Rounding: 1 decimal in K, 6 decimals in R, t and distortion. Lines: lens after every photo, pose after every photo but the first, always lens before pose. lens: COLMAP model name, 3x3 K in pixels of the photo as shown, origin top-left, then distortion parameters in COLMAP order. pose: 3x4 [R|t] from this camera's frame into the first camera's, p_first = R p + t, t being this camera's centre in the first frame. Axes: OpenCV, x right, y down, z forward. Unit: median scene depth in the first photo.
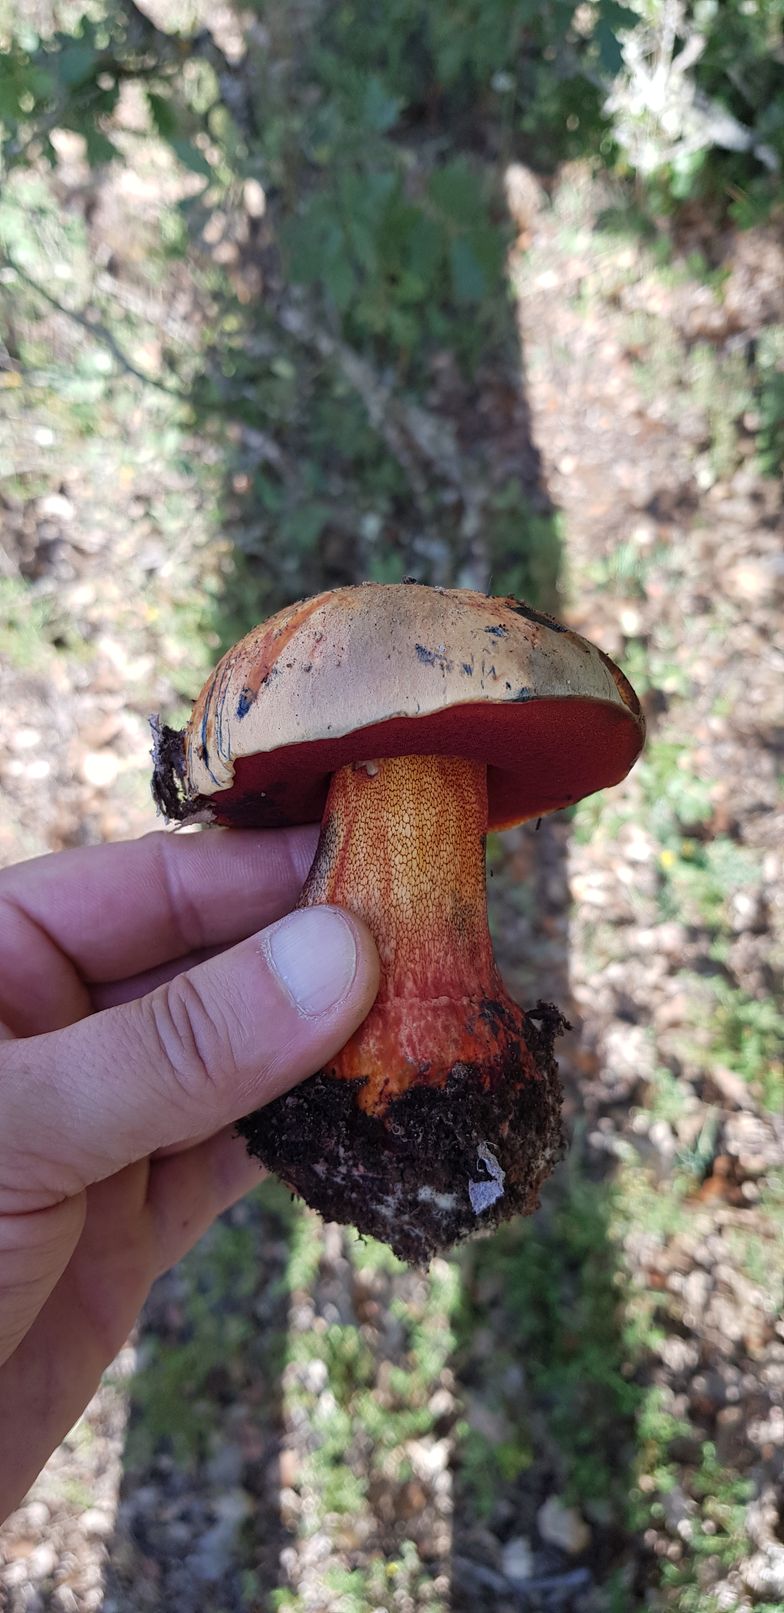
lens RADIAL K [[1322.8, 0, 400.2], [0, 1322.8, 798.5], [0, 0, 1]] dist [0.098733, -0.292214]
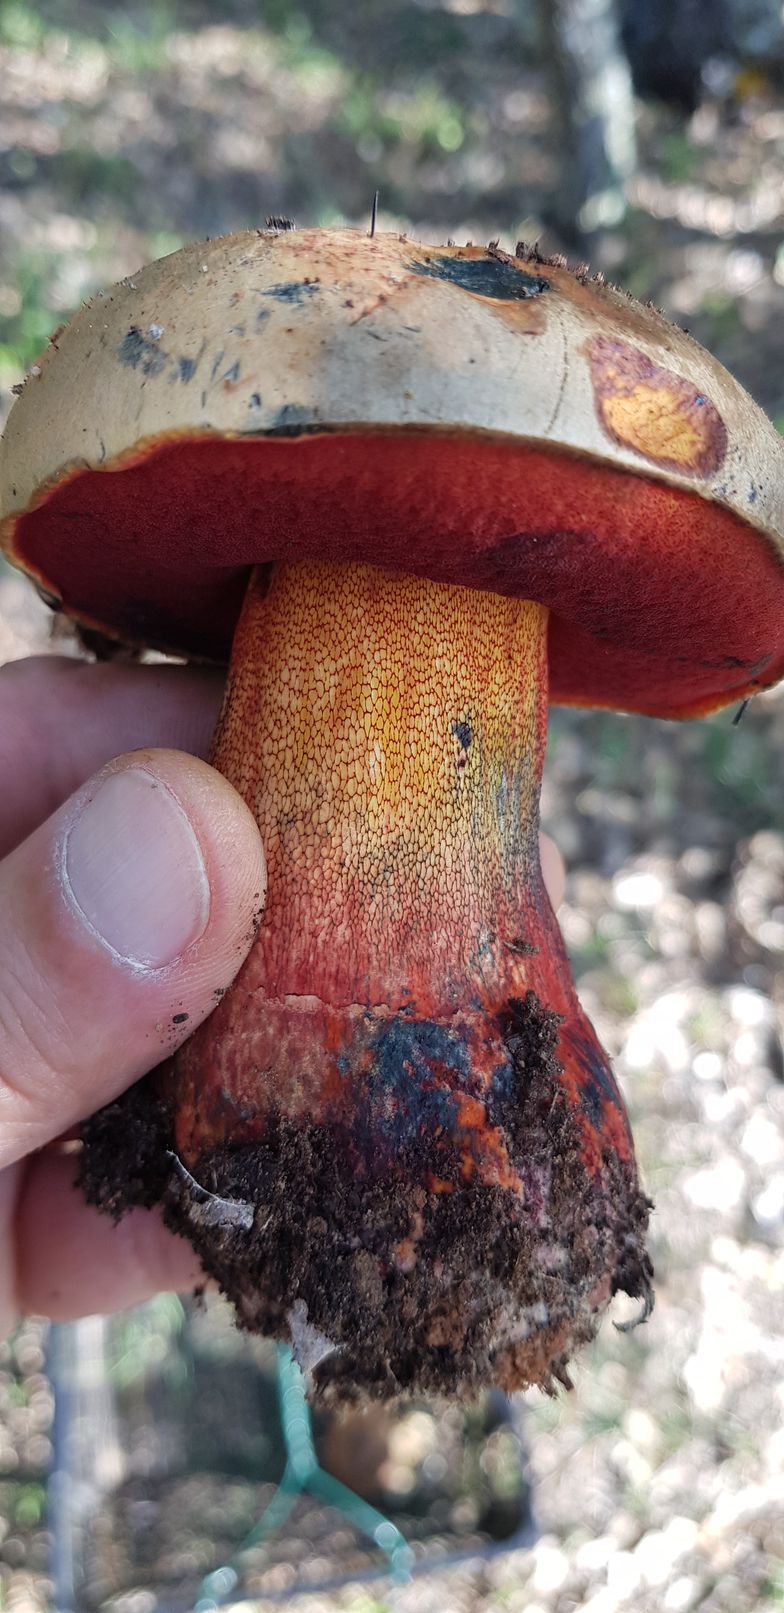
lens RADIAL K [[1322.8, 0, 400.2], [0, 1322.8, 798.5], [0, 0, 1]] dist [0.098733, -0.292214]
pose [[0.809535, 0.120363, -0.574601, 0.379852], [-0.062635, 0.990879, 0.119317, -0.003289], [0.583721, -0.060601, 0.809690, 0.578530]]
